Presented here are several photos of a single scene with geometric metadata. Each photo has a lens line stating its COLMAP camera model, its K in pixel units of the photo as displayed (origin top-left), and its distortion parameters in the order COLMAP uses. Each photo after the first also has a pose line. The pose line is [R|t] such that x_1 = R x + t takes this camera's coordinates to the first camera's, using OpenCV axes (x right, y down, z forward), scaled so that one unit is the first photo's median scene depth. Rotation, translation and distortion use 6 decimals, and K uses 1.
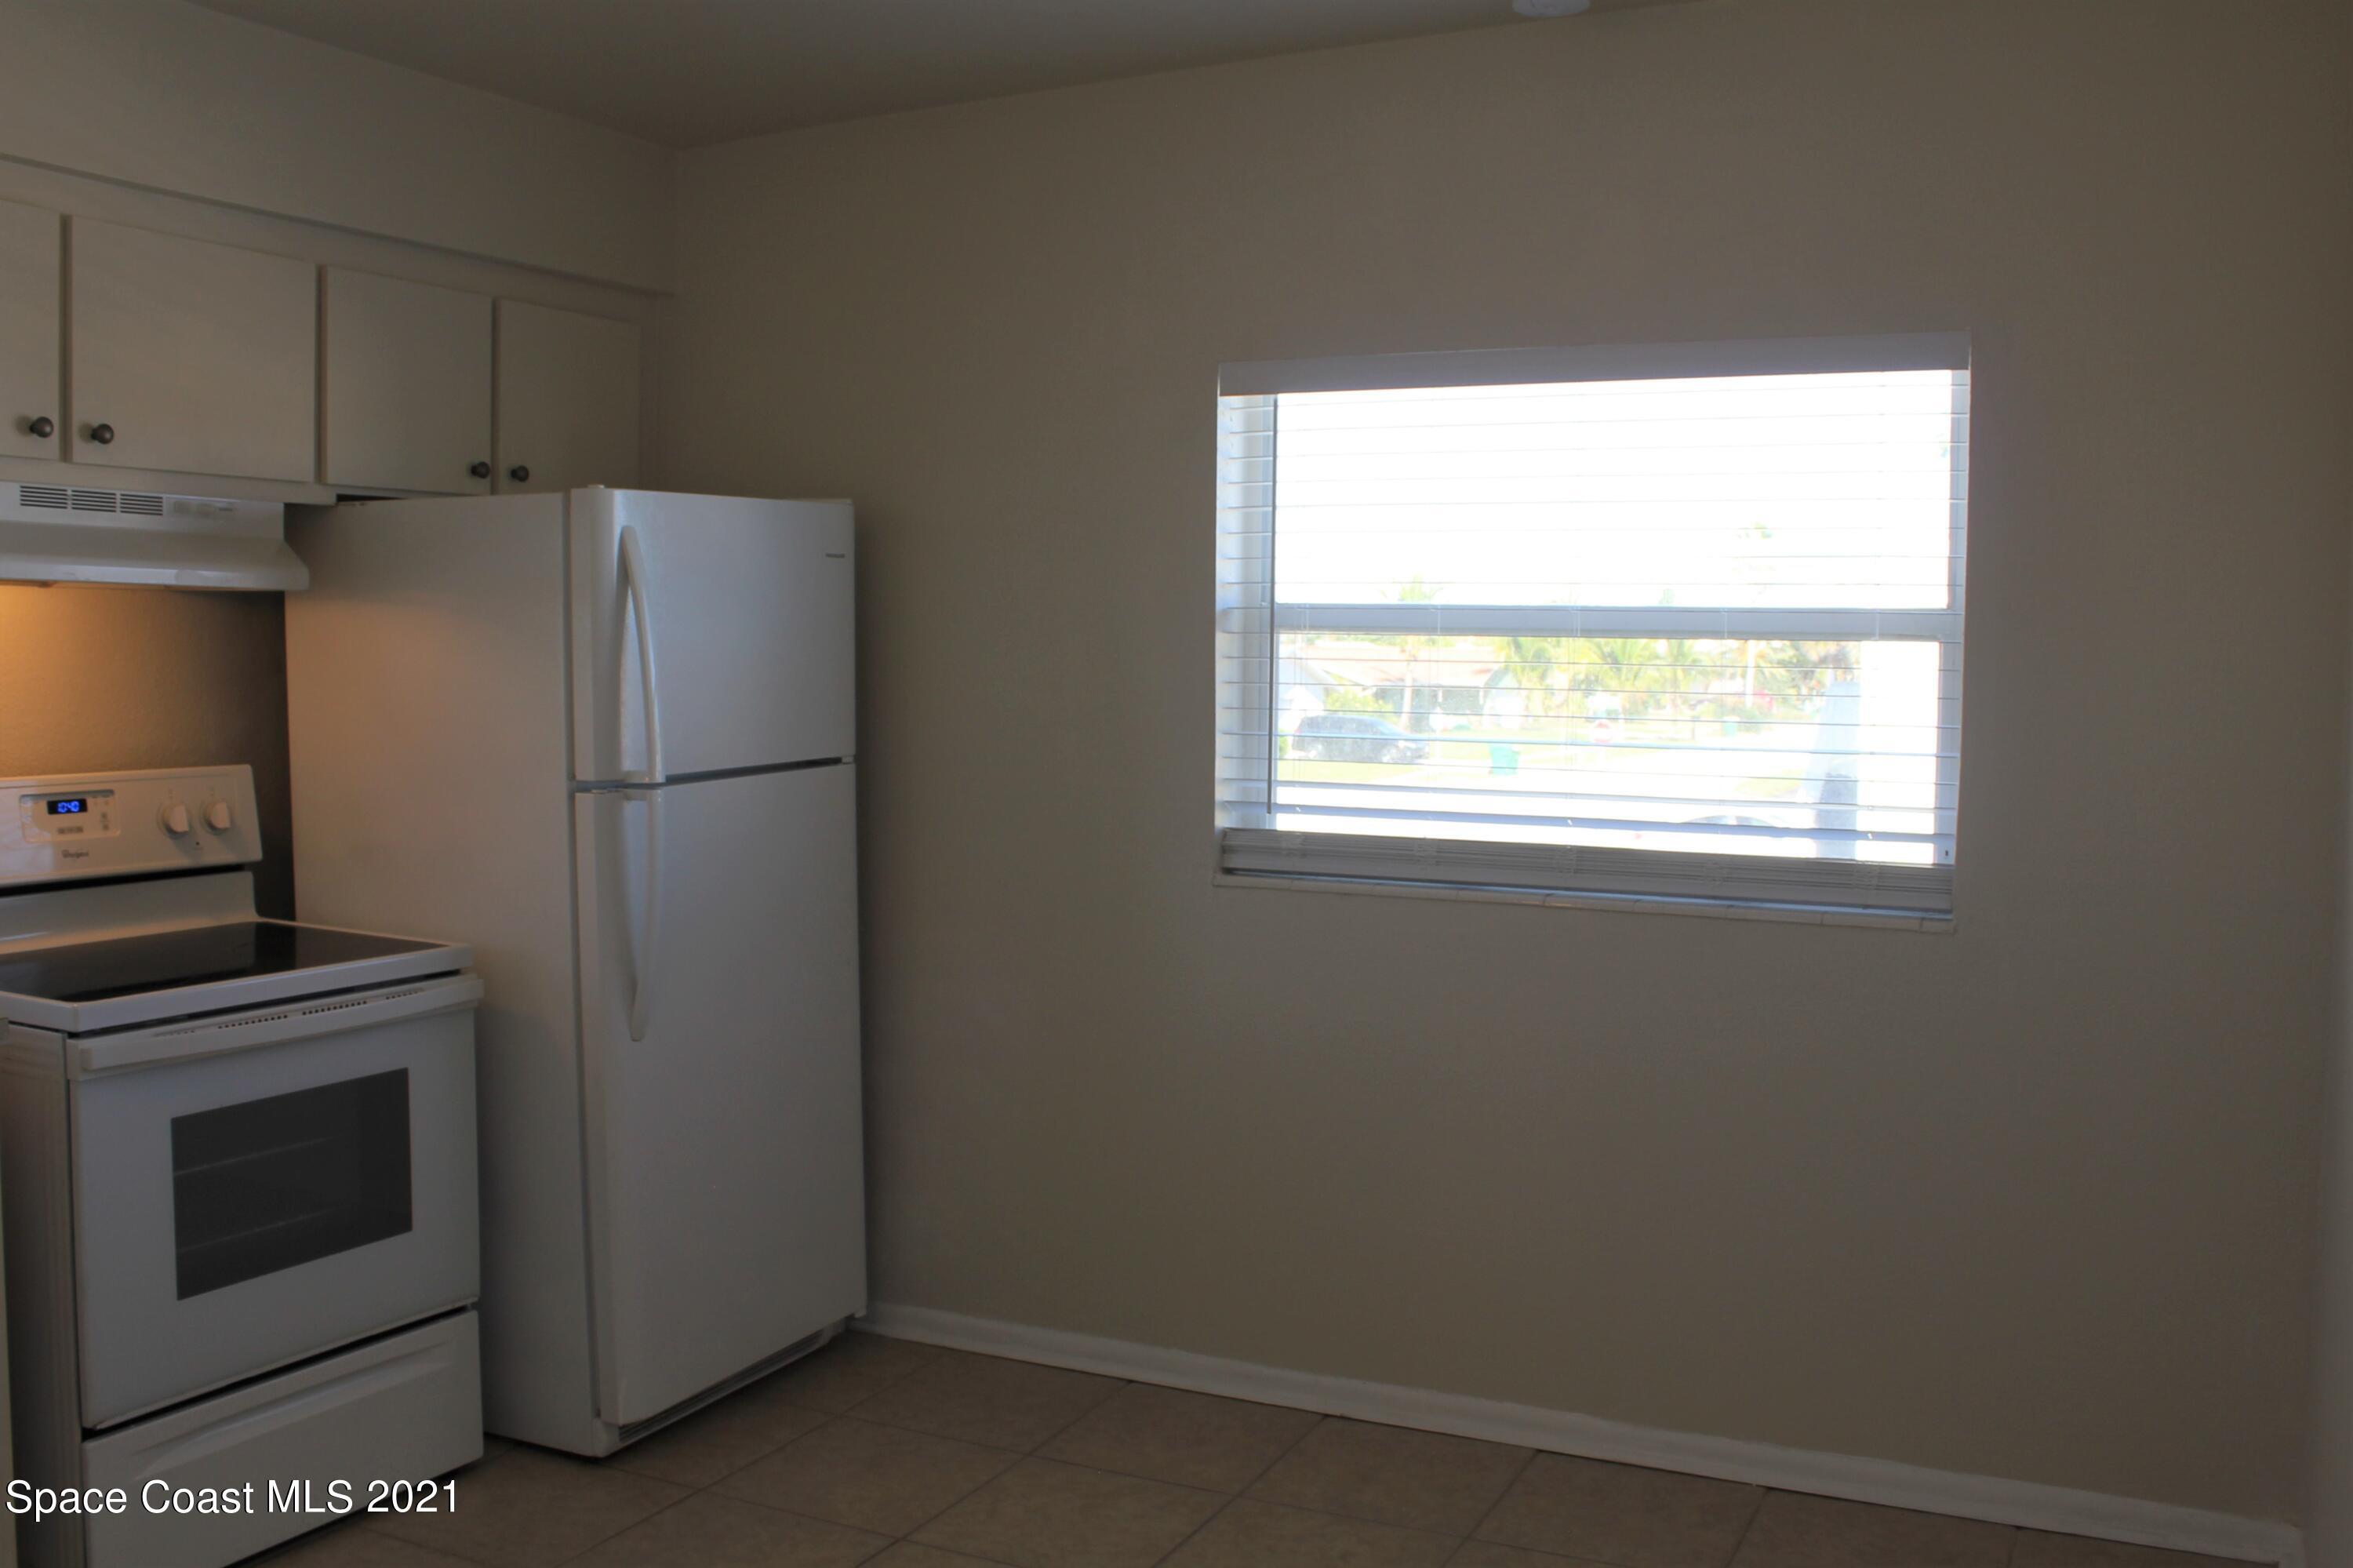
lens RADIAL K [[2008.0, 0, 1176.5], [0, 2008.0, 784.0], [0, 0, 1]] dist [-0.165098, 0.126412]
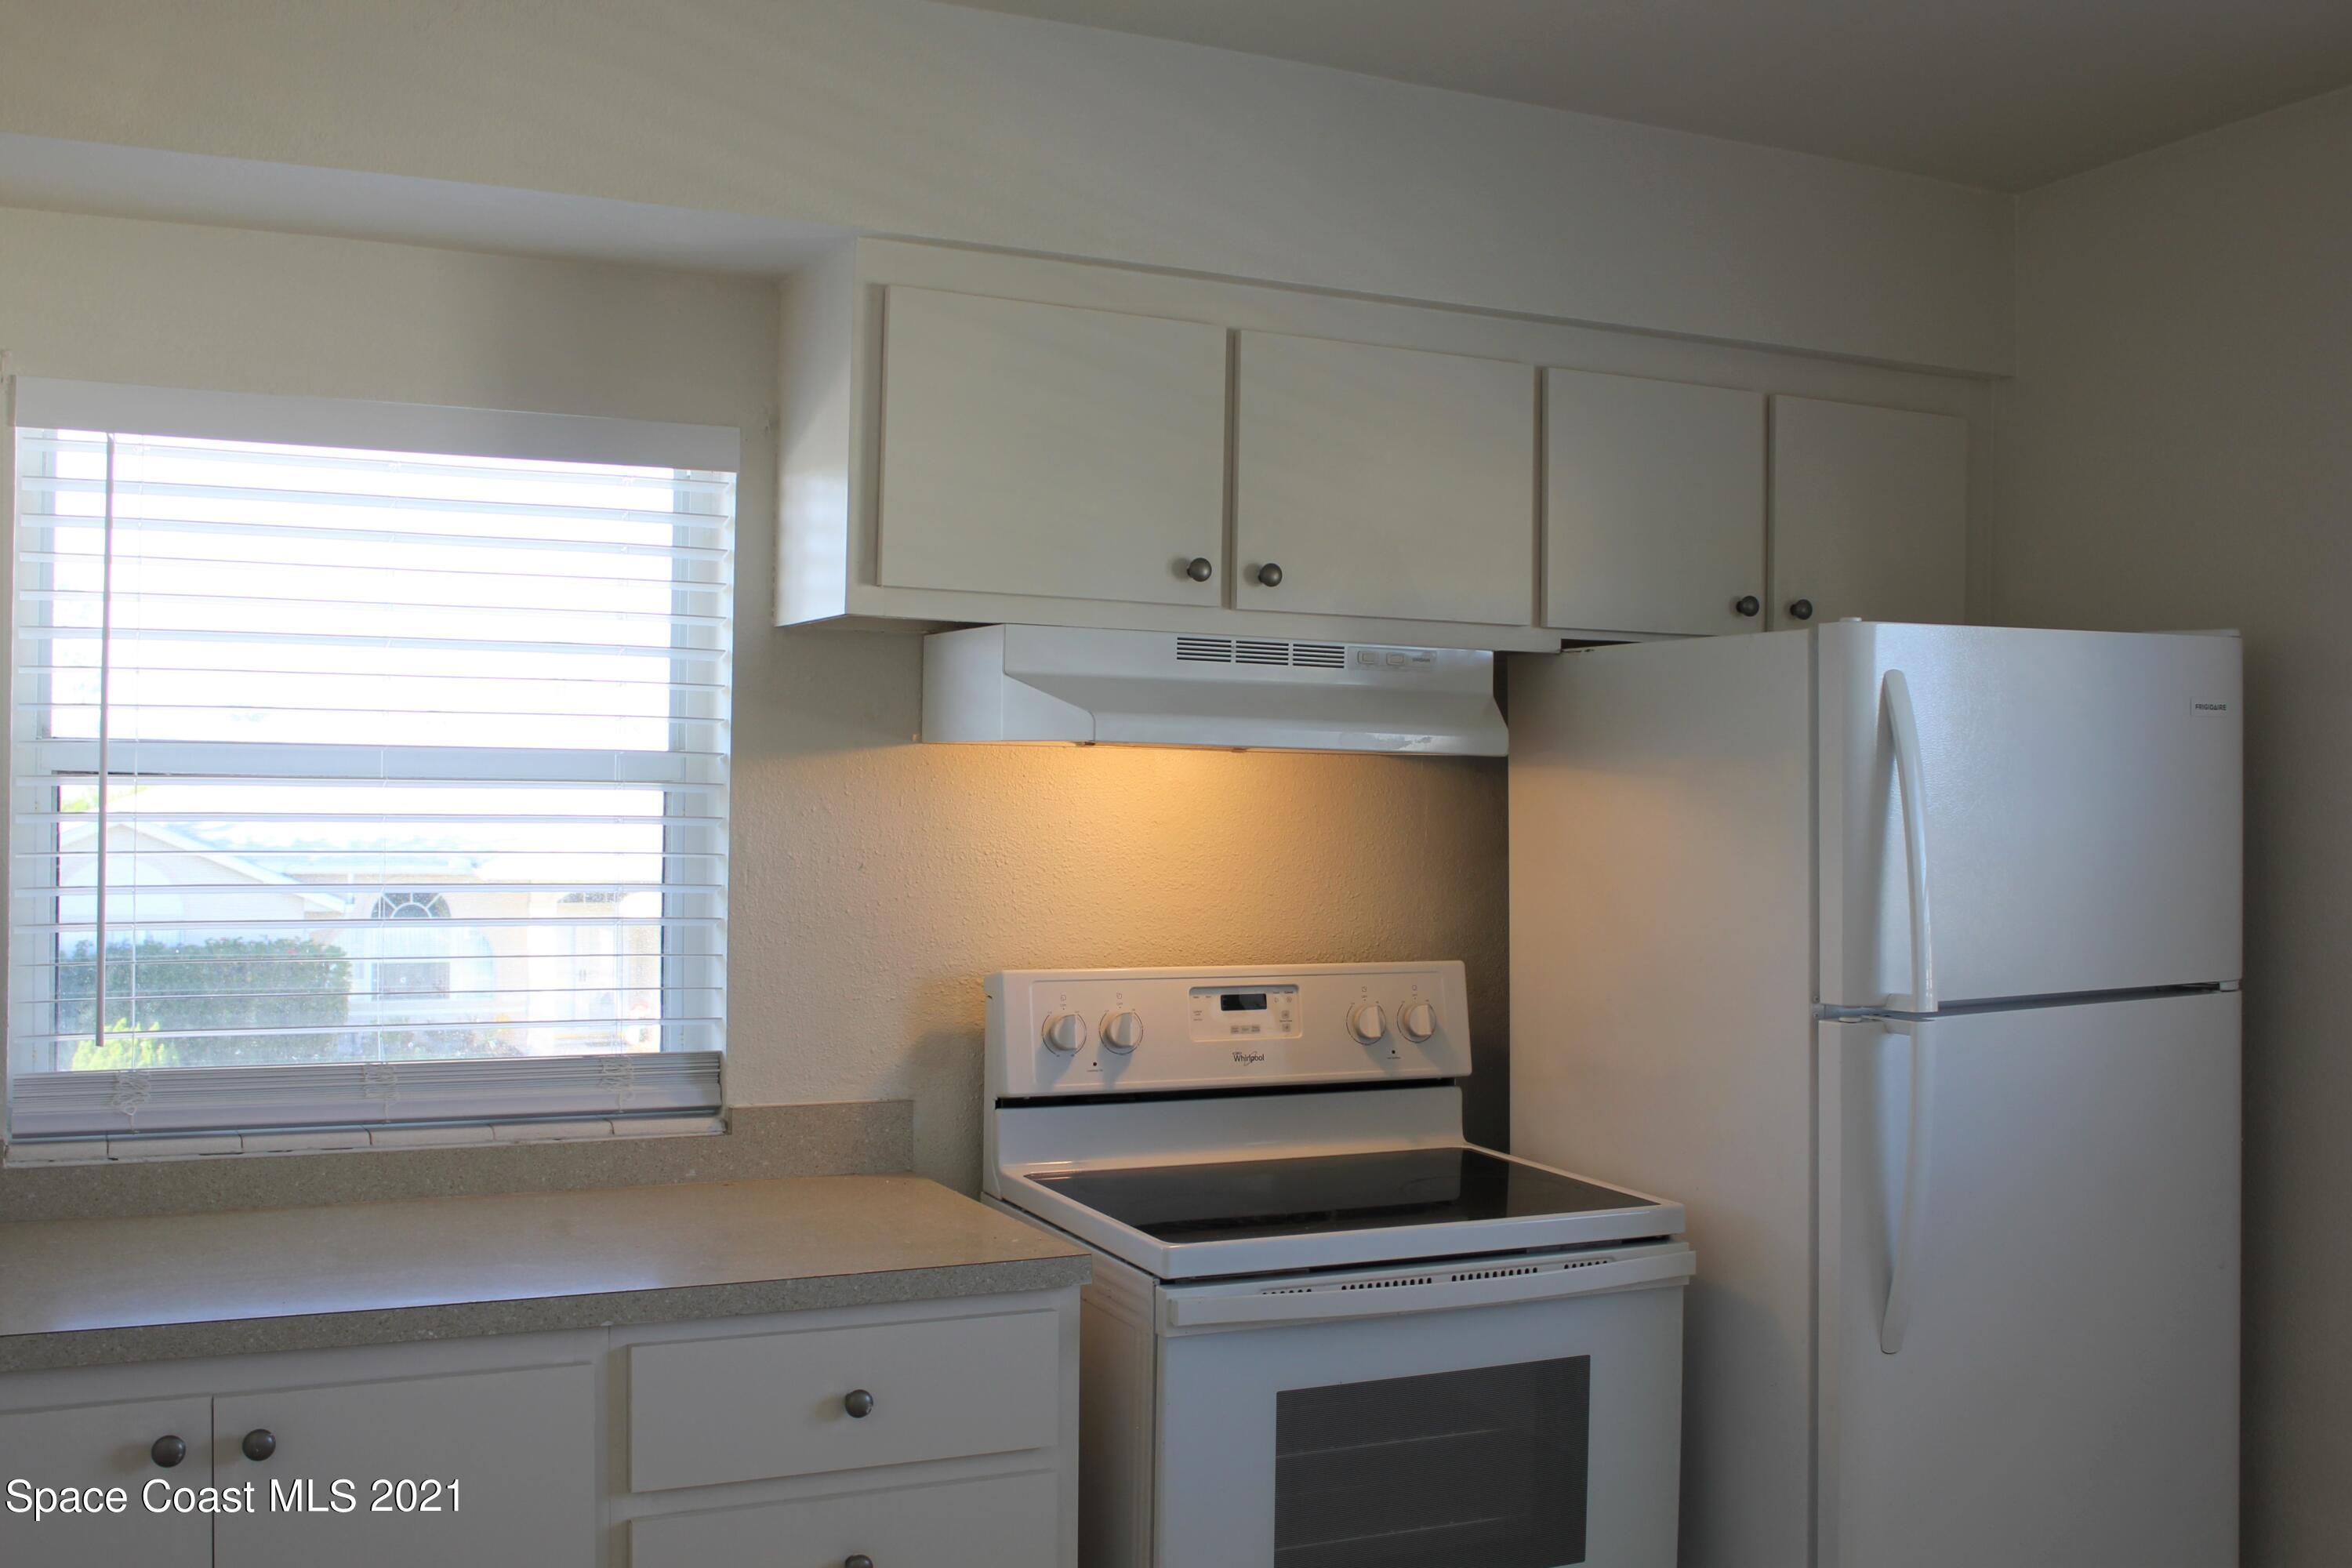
lens RADIAL K [[2209.5, 0, 1286.8], [0, 2209.5, 788.6], [0, 0, 1]] dist [-0.171463, 0.253729]
pose [[0.803272, -0.000435, -0.595612, 0.033489], [-0.047641, 0.996749, -0.064979, -0.019845], [0.593704, 0.080572, 0.800639, 0.194624]]
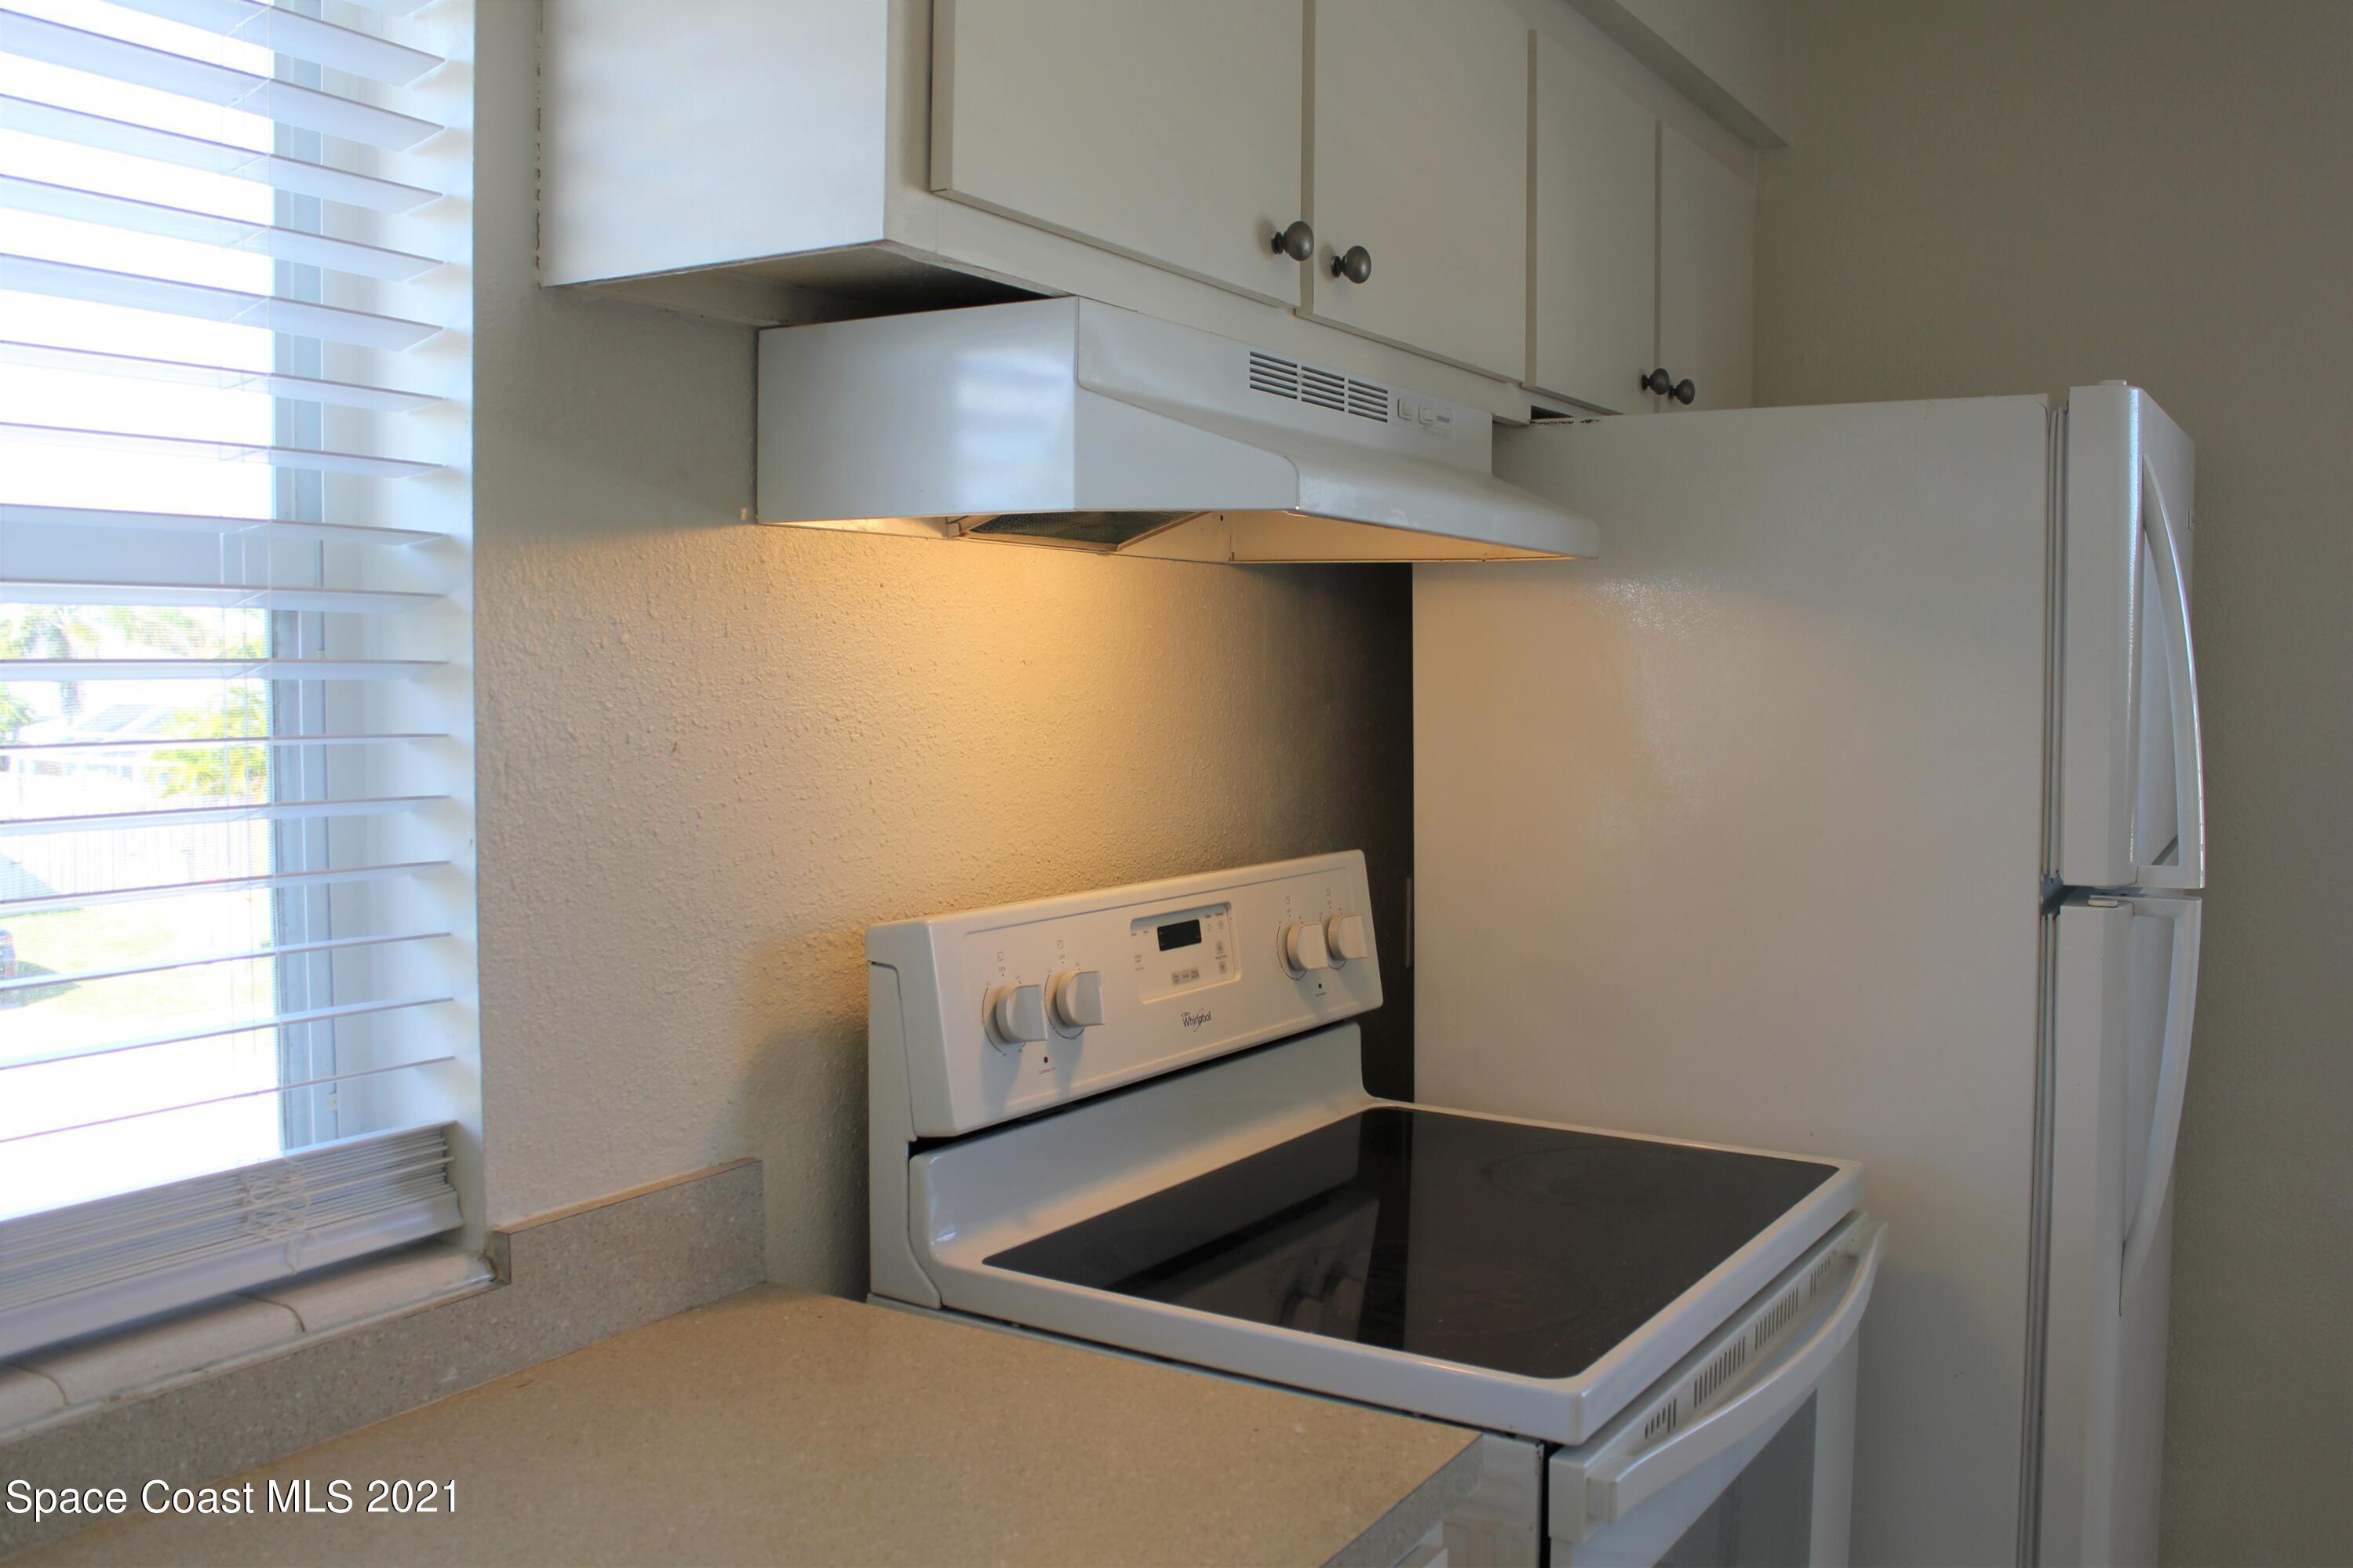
lens RADIAL K [[2007.7, 0, 1176.5], [0, 2007.7, 784.0], [0, 0, 1]] dist [-0.165098, 0.126412]
pose [[0.993637, -0.000312, -0.112627, -0.487782], [-0.000567, 0.999970, -0.007776, -0.027258], [0.112626, 0.007790, 0.993607, 0.390582]]
